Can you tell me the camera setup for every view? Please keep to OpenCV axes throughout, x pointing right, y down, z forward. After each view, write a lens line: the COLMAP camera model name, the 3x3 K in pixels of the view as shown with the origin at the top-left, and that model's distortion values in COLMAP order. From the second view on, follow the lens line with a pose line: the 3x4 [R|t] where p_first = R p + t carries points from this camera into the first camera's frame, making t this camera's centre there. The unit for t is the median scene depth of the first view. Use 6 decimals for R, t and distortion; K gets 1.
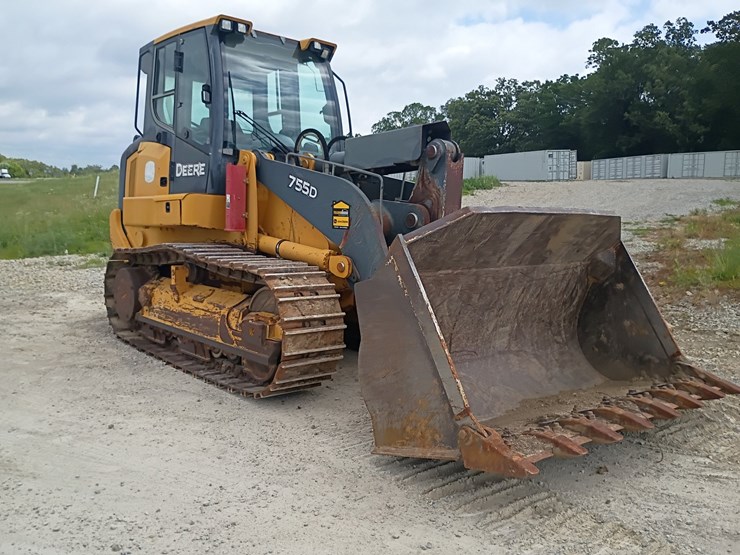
lens RADIAL K [[647.5, 0, 343.3], [0, 647.5, 275.2], [0, 0, 1]] dist [0.040642, -0.048401]
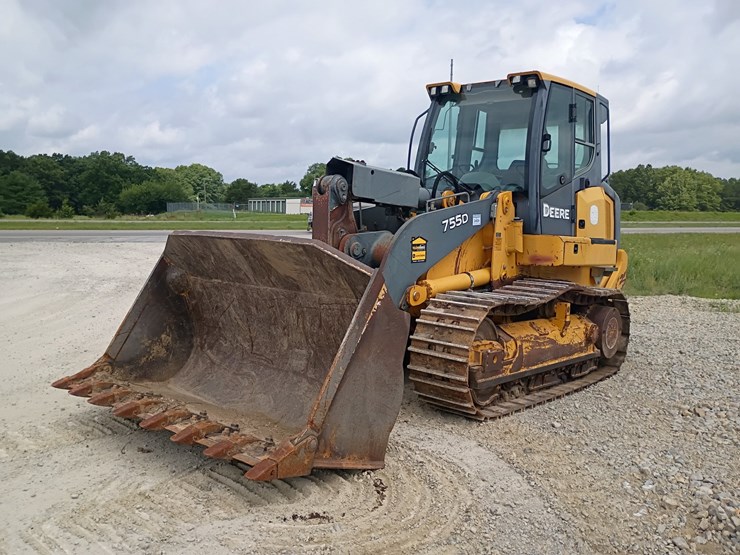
lens RADIAL K [[640.3, 0, 366.8], [0, 640.3, 263.4], [0, 0, 1]] dist [0.029342, -0.020337]
pose [[0.163213, 0.044086, -0.985605, 1.136320], [-0.133867, 0.990752, 0.022149, -0.083895], [0.977467, 0.128325, 0.167606, 0.819311]]
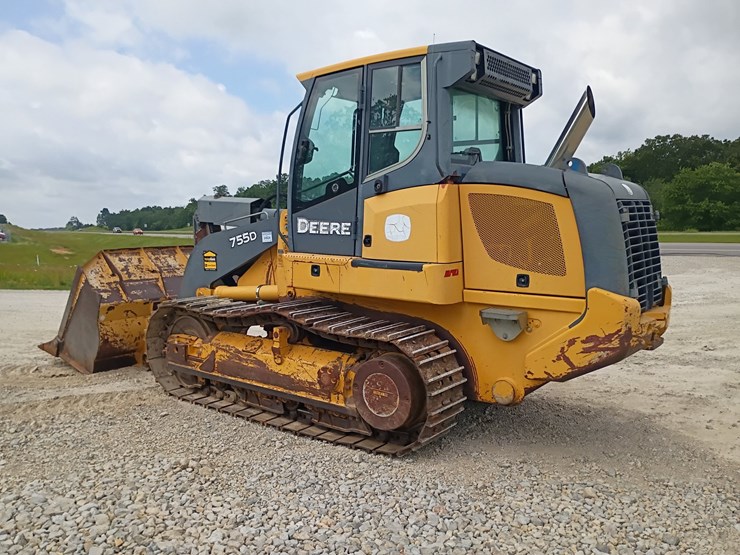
lens RADIAL K [[641.9, 0, 353.9], [0, 641.9, 283.5], [0, 0, 1]] dist [0.043690, -0.047411]
pose [[-0.971011, 0.004827, -0.238988, 0.155702], [-0.043442, 0.979584, 0.196288, -0.326656], [0.235056, 0.200980, -0.950976, 2.442063]]
